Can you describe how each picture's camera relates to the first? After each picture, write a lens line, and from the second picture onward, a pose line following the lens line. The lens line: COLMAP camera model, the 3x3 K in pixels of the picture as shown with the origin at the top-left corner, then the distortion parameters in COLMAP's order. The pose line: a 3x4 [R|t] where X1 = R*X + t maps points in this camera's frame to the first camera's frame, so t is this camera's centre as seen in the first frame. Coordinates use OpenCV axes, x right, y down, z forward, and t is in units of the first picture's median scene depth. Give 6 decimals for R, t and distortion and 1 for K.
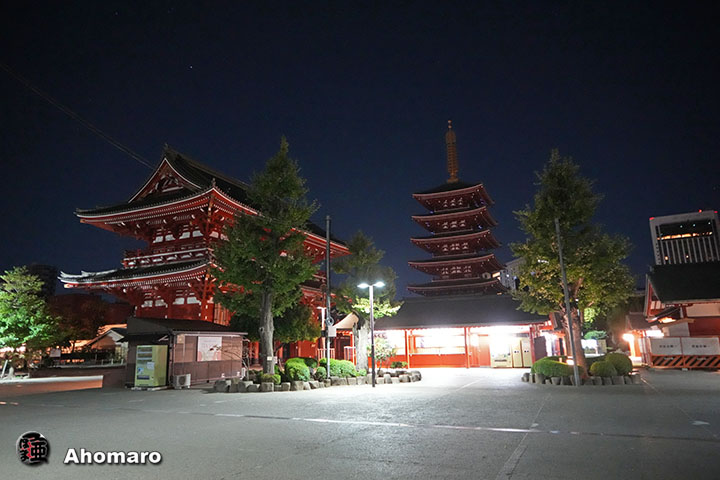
lens RADIAL K [[492.0, 0, 363.0], [0, 492.0, 236.0], [0, 0, 1]] dist [-0.017961, 0.004205]
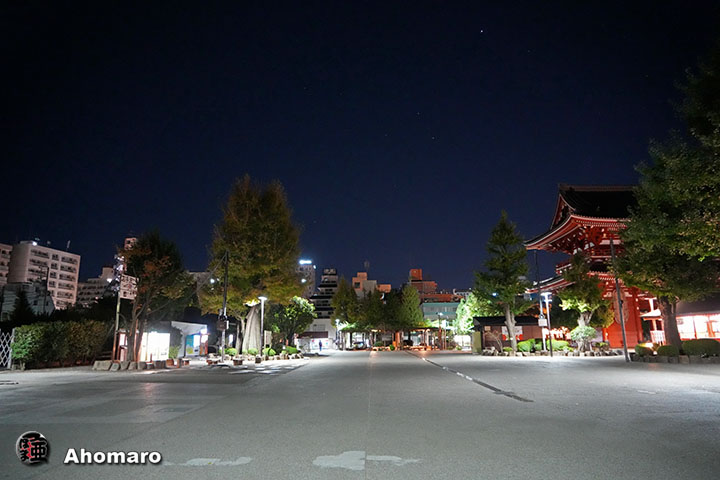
lens RADIAL K [[484.8, 0, 359.1], [0, 484.8, 233.8], [0, 0, 1]] dist [-0.033527, 0.005867]
pose [[0.383243, -0.180478, -0.905843, 1.015733], [0.201503, 0.973438, -0.108694, -0.032012], [0.901400, -0.140874, 0.409431, -0.120107]]
